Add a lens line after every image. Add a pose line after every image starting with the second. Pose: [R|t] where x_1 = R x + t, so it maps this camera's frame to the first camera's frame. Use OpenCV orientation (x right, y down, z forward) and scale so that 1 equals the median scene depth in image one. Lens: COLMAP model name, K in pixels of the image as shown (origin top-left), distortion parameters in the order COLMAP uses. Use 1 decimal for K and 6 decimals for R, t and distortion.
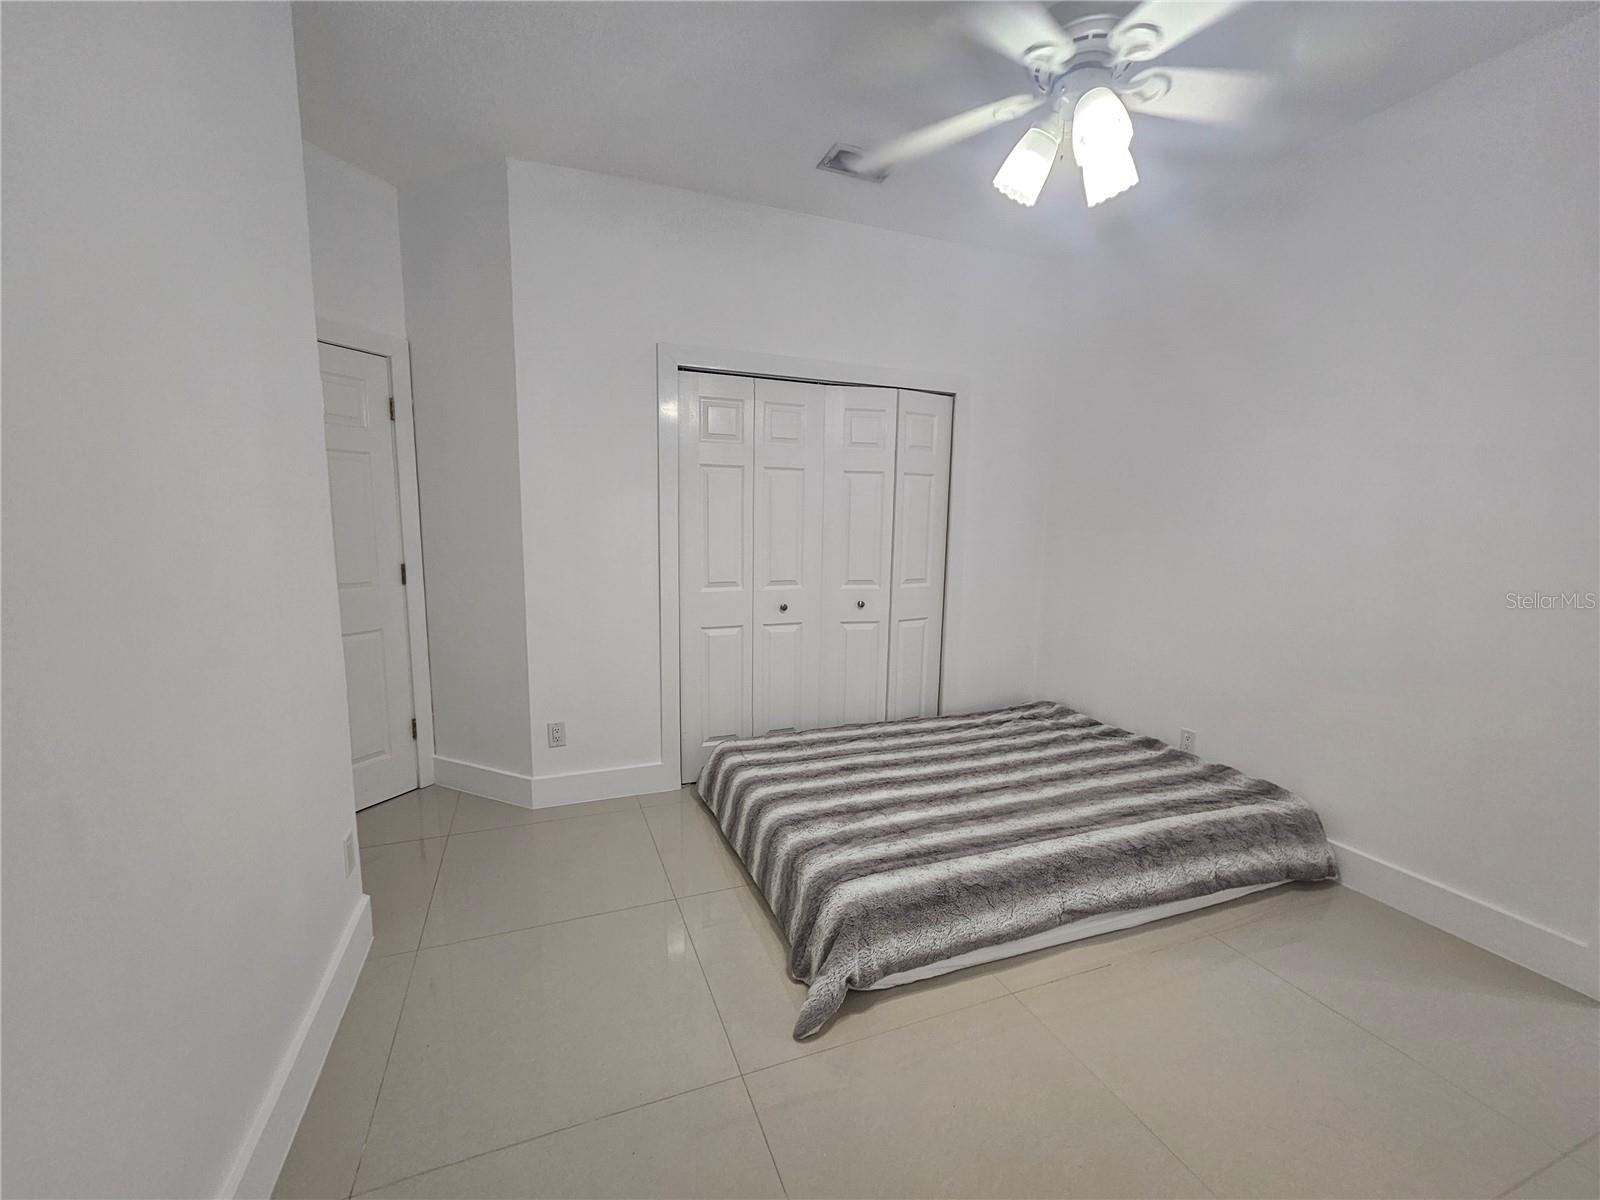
lens RADIAL K [[653.9, 0, 794.4], [0, 653.9, 612.7], [0, 0, 1]] dist [-0.002611, -0.001281]
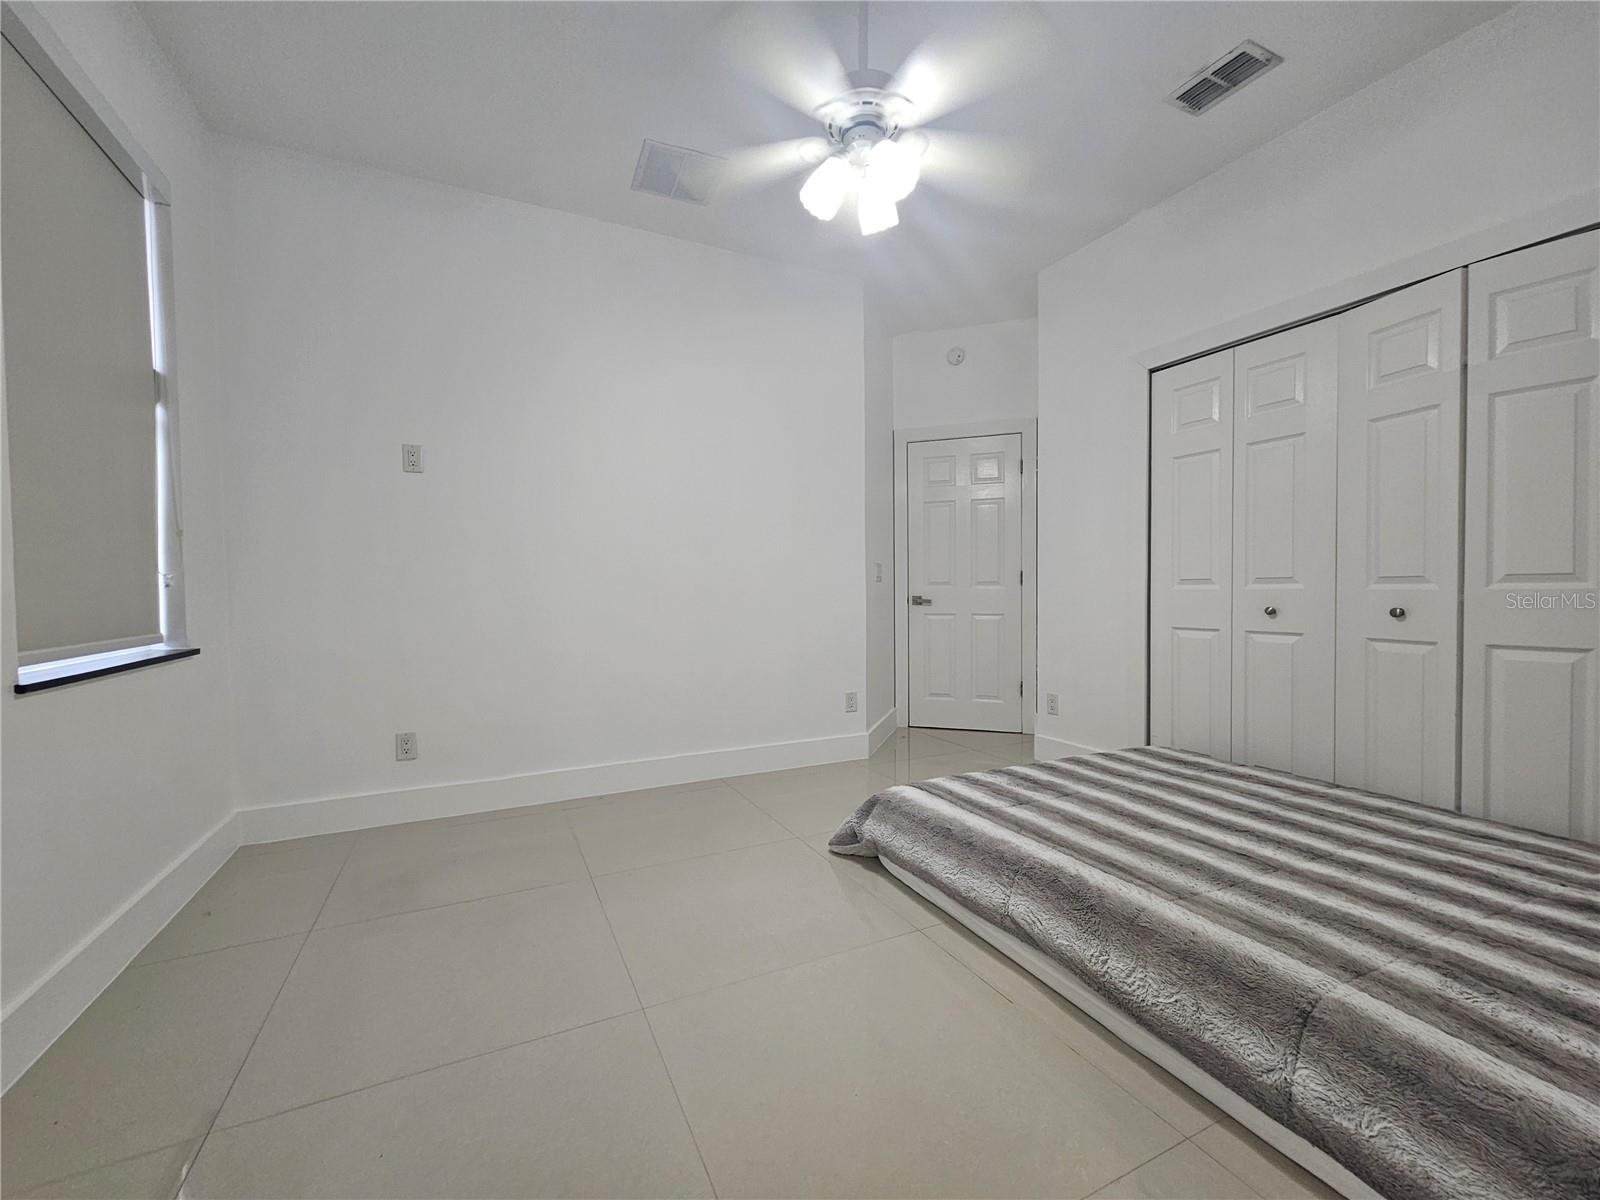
lens RADIAL K [[653.9, 0, 797.5], [0, 653.9, 599.4], [0, 0, 1]] dist [-0.002611, -0.001281]
pose [[0.086178, 0.003411, -0.996274, 0.903350], [-0.122646, 0.992424, -0.007211, 0.067225], [0.988702, 0.122811, 0.085943, 0.446032]]
